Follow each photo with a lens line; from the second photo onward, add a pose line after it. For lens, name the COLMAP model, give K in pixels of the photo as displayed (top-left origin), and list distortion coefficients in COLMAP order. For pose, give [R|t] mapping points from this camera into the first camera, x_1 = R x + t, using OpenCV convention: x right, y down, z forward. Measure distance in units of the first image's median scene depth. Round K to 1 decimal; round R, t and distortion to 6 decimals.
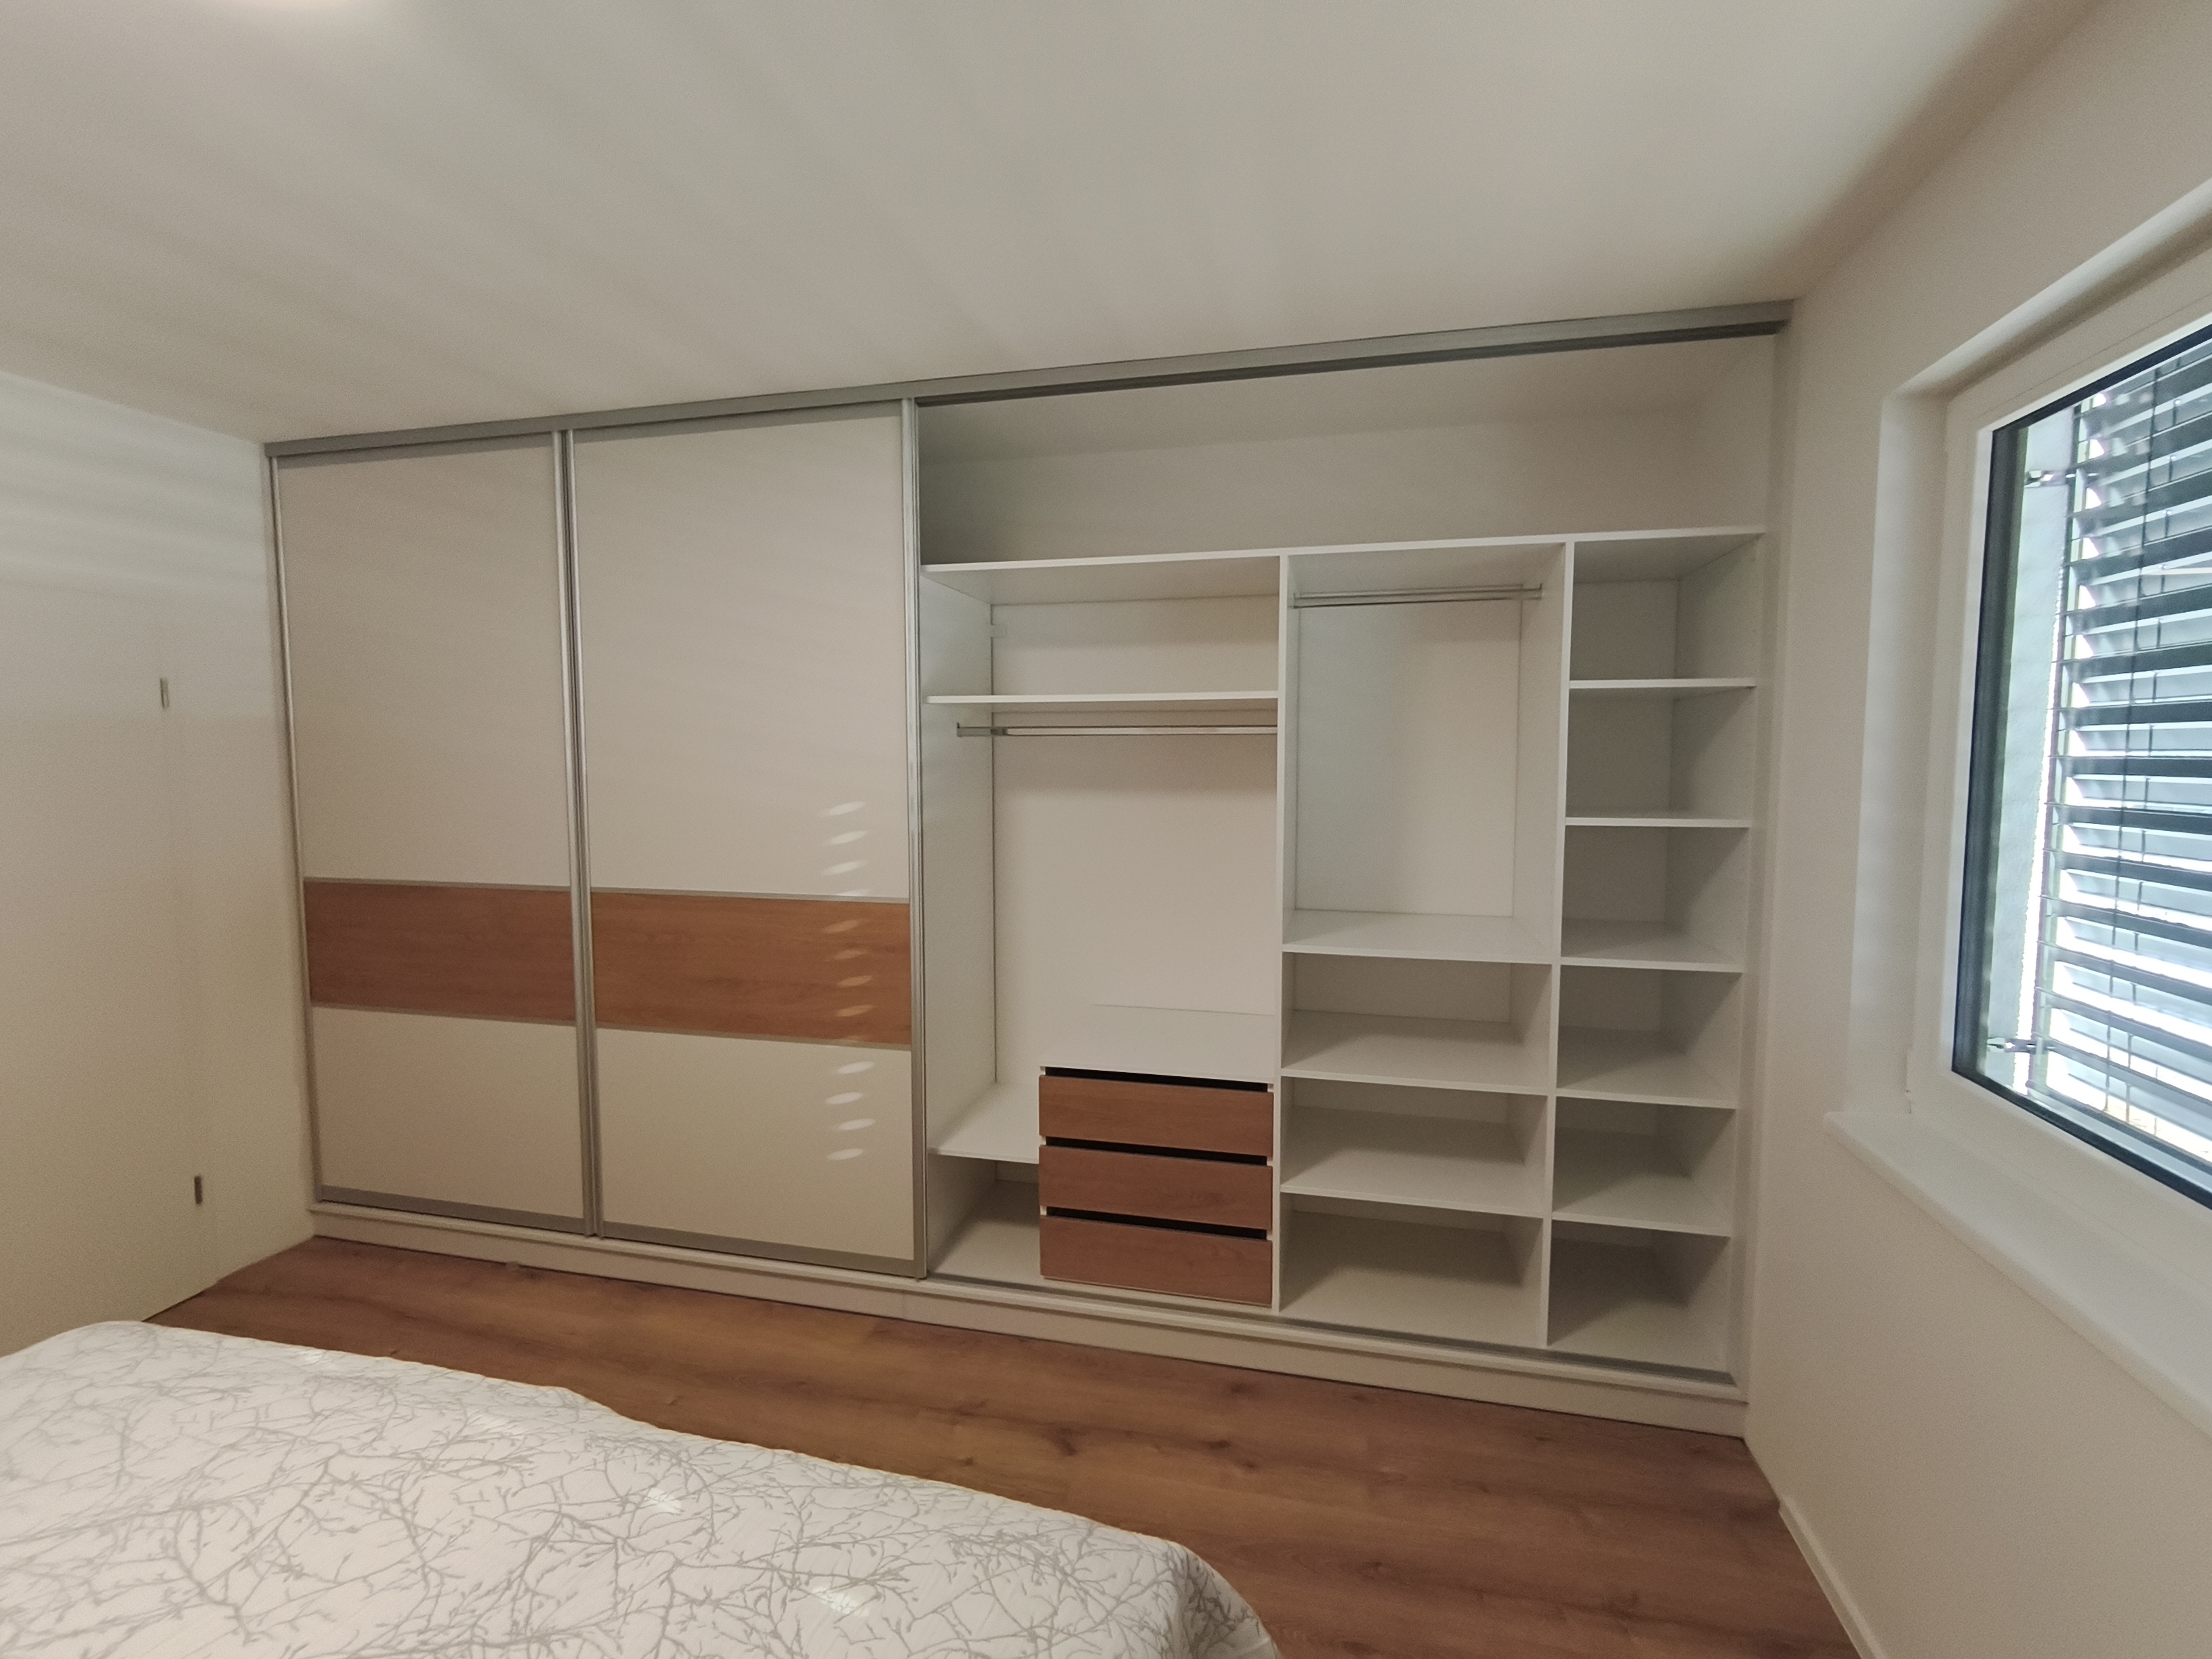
lens RADIAL K [[979.8, 0, 1117.7], [0, 979.8, 823.0], [0, 0, 1]] dist [0.003656, -0.000170]
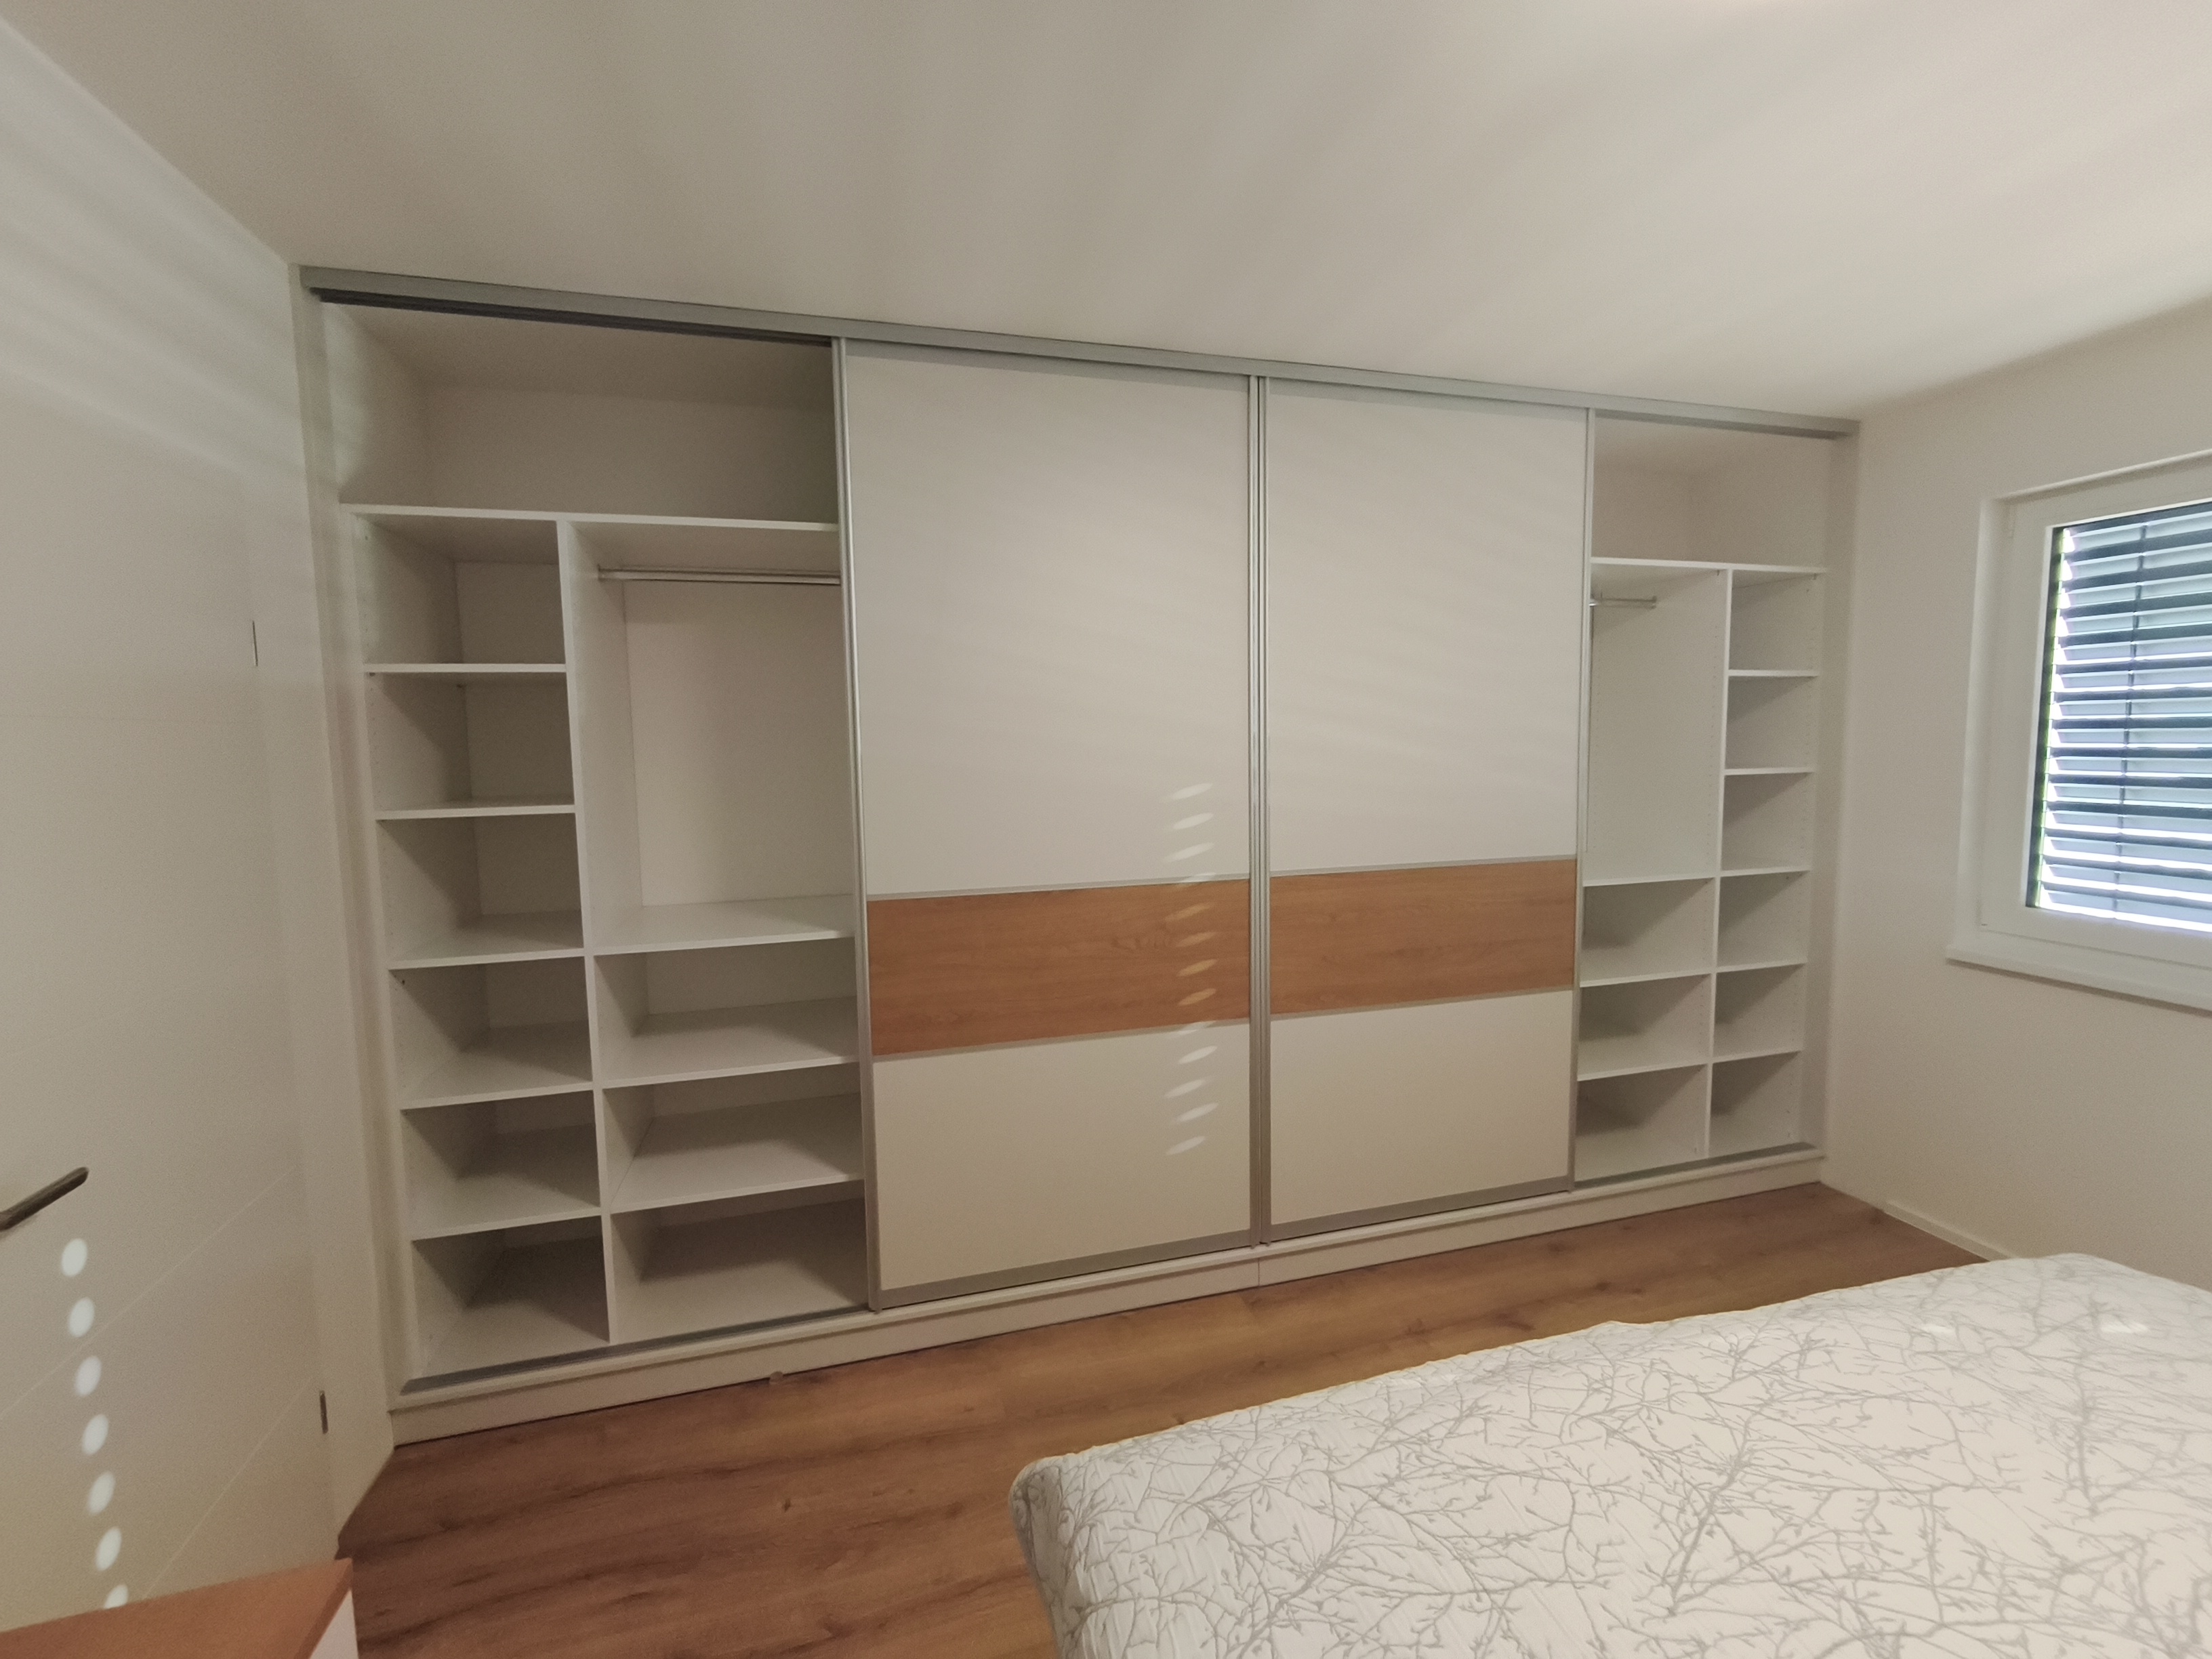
lens RADIAL K [[984.7, 0, 1116.2], [0, 984.7, 828.6], [0, 0, 1]] dist [-0.000111, 0.001196]
pose [[0.869046, -0.059426, 0.491150, -0.967508], [0.049733, 0.998224, 0.032782, -0.012242], [-0.492226, -0.004063, 0.870458, 0.215631]]
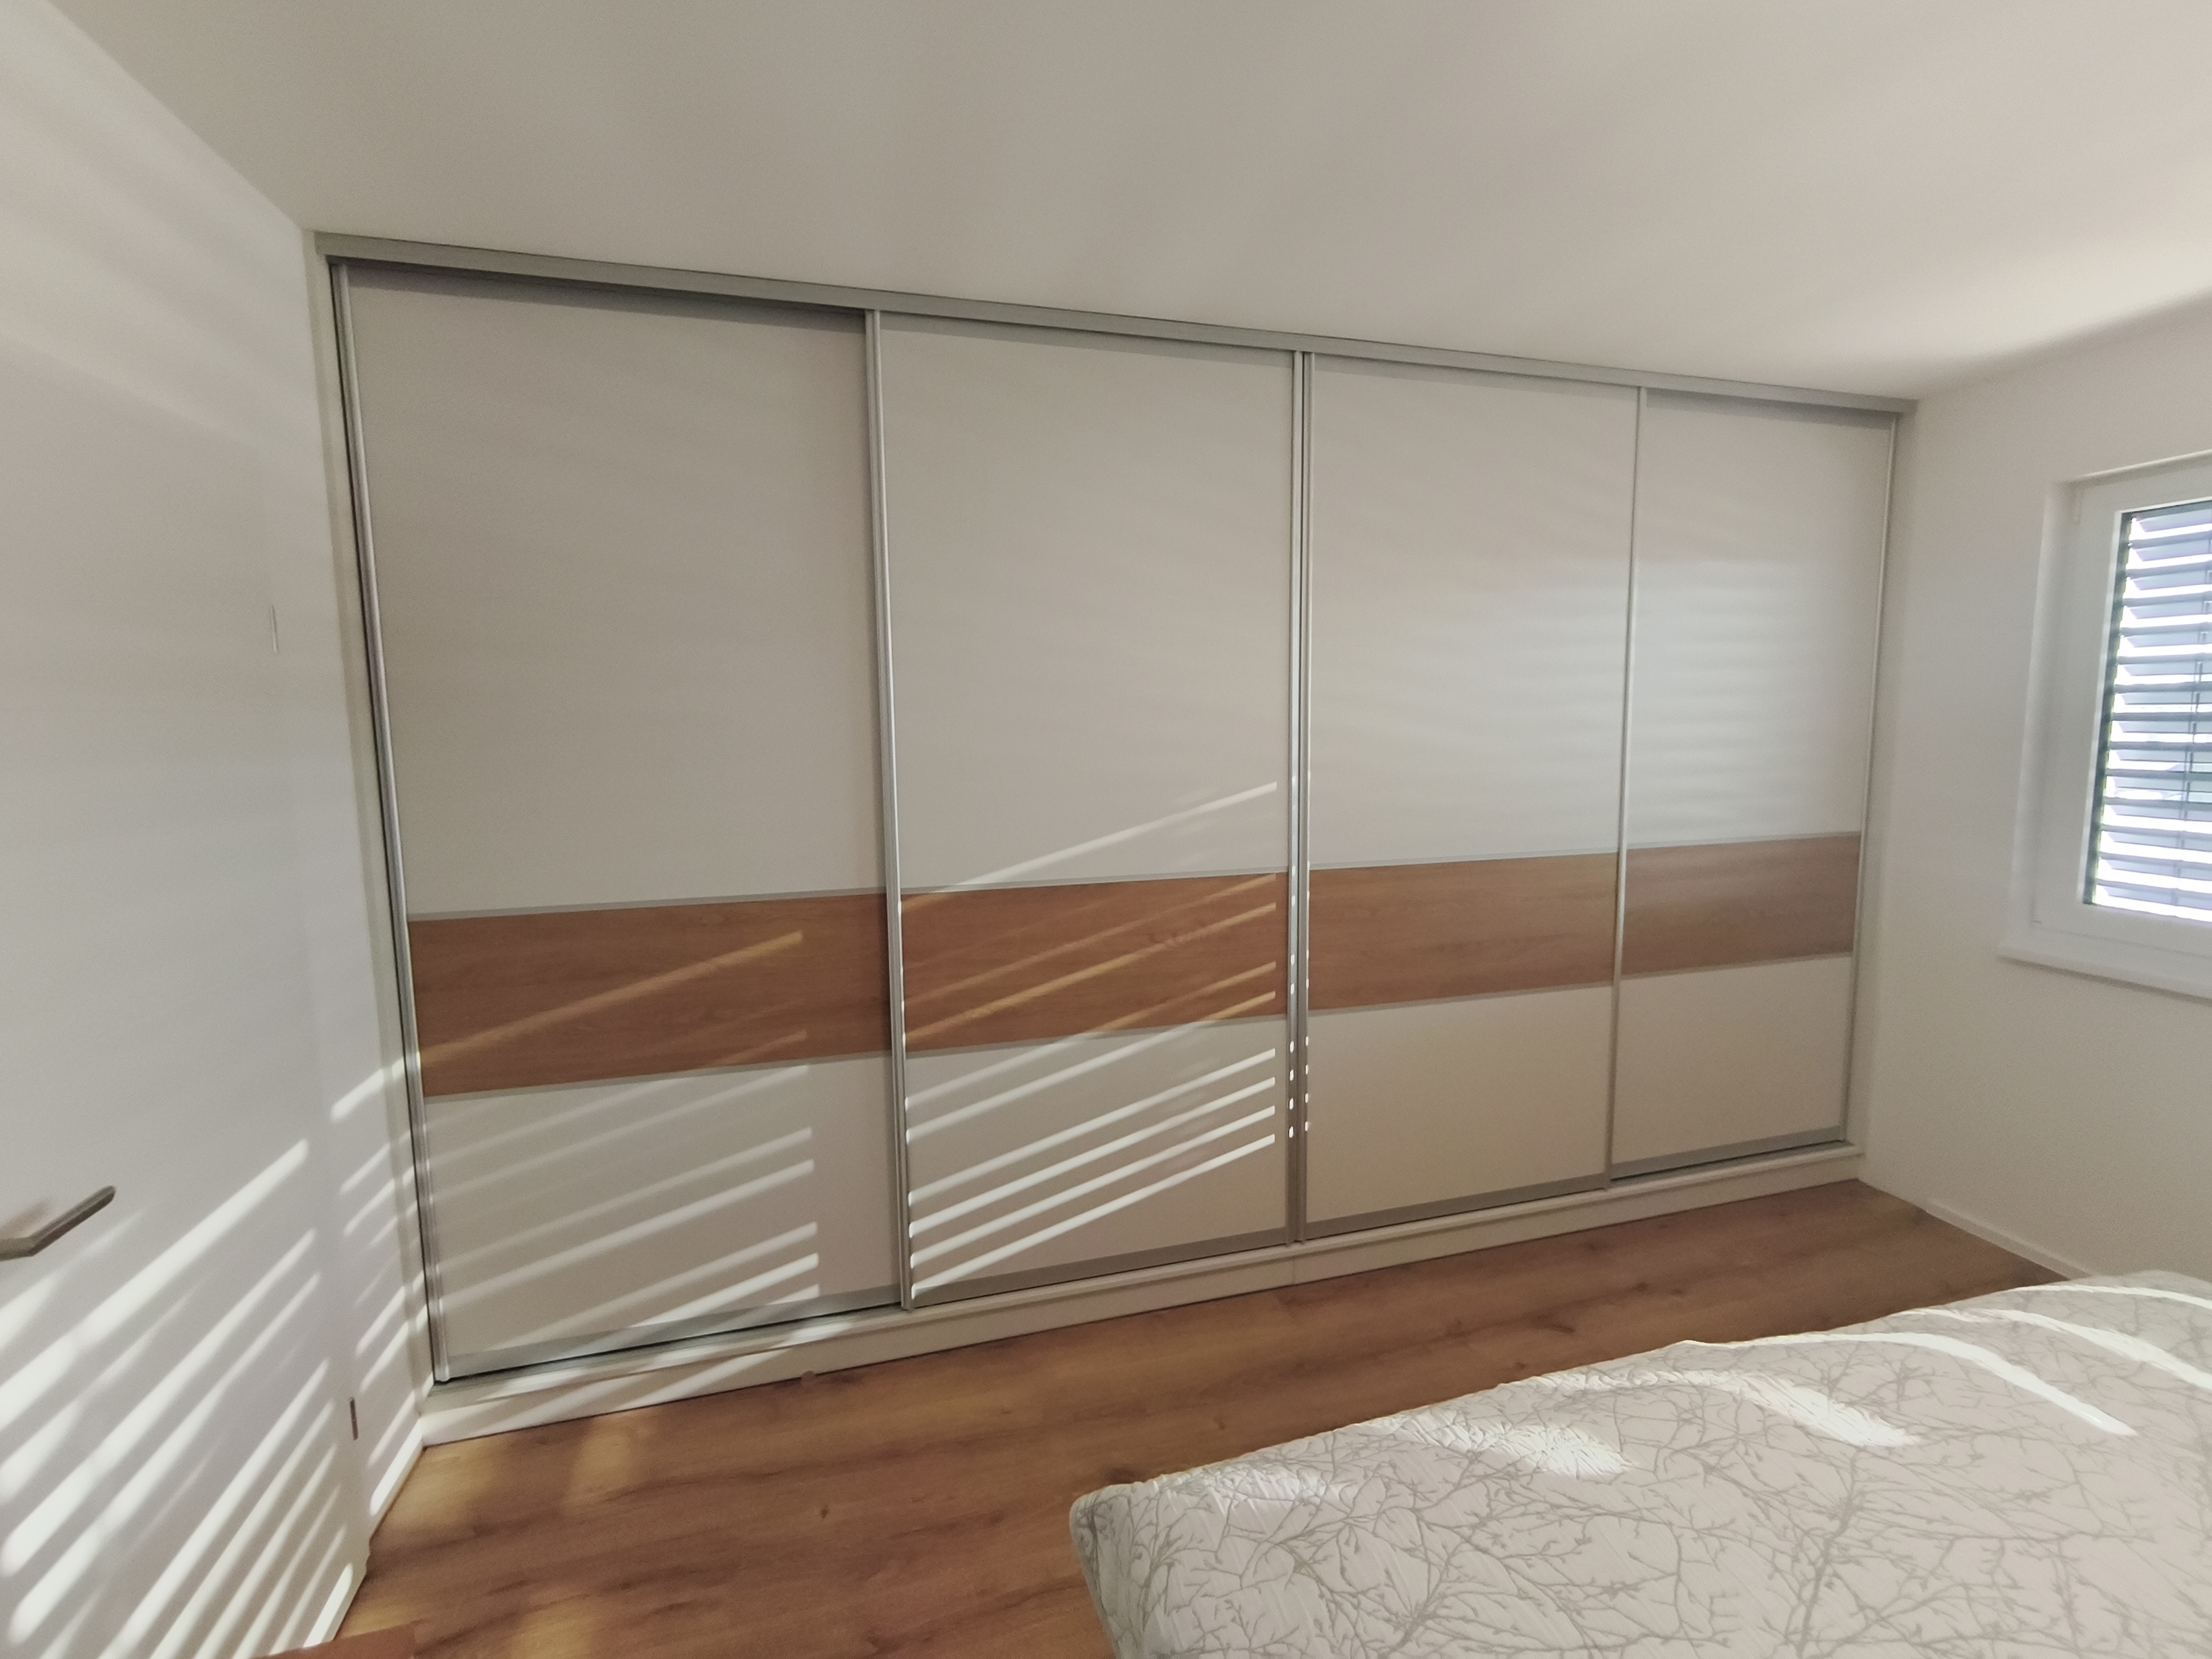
lens RADIAL K [[982.1, 0, 1115.3], [0, 982.1, 827.9], [0, 0, 1]] dist [0.003845, -0.000460]
pose [[0.870628, -0.065324, 0.487585, -0.986468], [0.045112, 0.997570, 0.053098, -0.026982], [-0.489869, -0.024232, 0.871459, 0.261514]]
